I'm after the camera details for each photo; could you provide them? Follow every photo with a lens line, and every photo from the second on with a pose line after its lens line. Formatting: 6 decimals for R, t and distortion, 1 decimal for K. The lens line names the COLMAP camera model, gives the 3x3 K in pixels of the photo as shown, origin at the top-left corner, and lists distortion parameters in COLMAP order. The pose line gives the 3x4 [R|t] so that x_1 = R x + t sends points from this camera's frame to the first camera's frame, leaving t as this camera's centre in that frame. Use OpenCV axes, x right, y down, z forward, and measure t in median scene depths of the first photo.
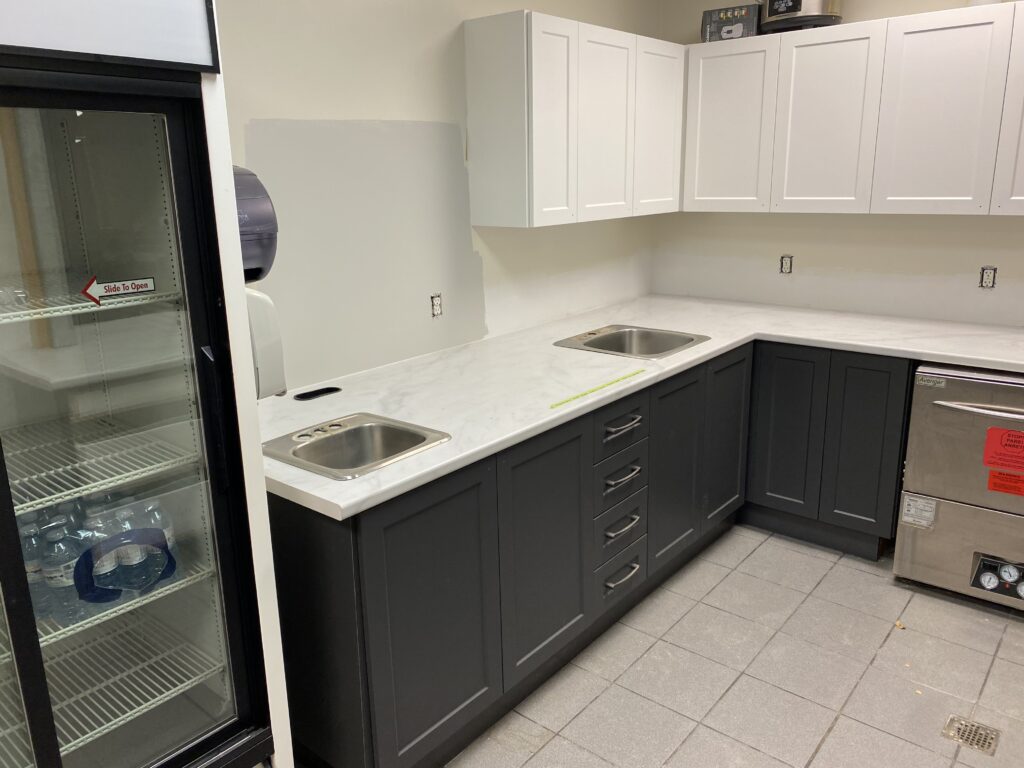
lens RADIAL K [[782.5, 0, 512.0], [0, 782.5, 384.0], [0, 0, 1]] dist [0.061262, -0.055801]
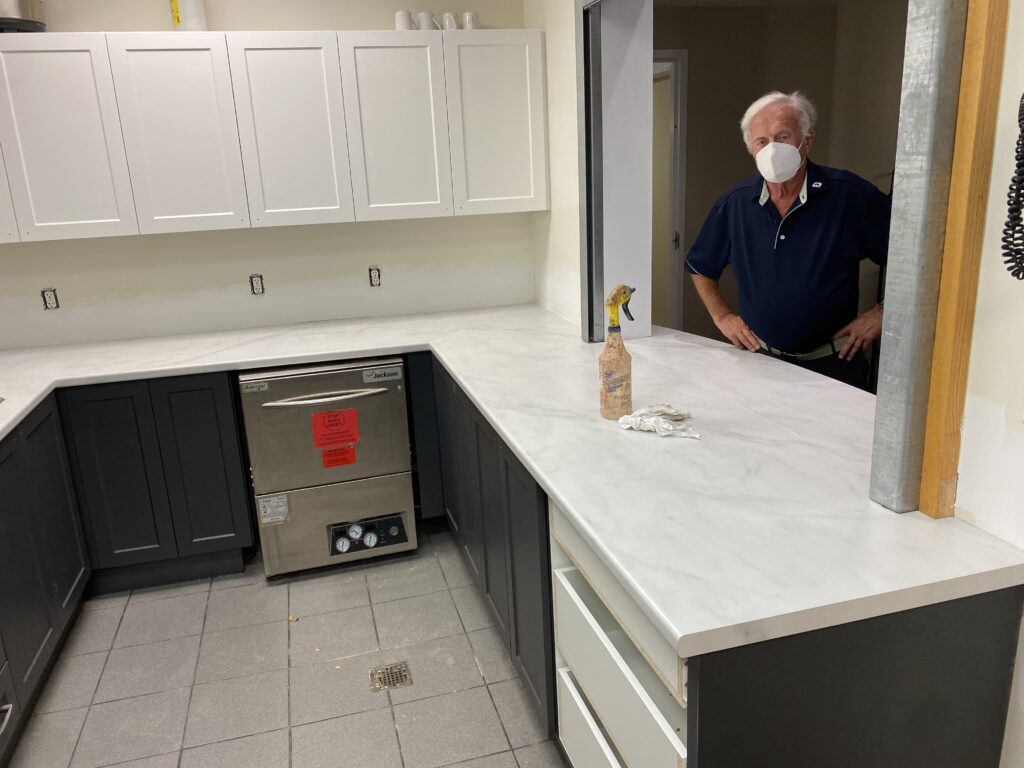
lens RADIAL K [[782.5, 0, 512.0], [0, 782.5, 384.0], [0, 0, 1]] dist [0.061262, -0.055801]
pose [[0.584666, -0.229110, 0.778251, -0.078169], [0.250343, 0.963430, 0.095553, -0.020304], [-0.771682, 0.138963, 0.620641, 0.084312]]
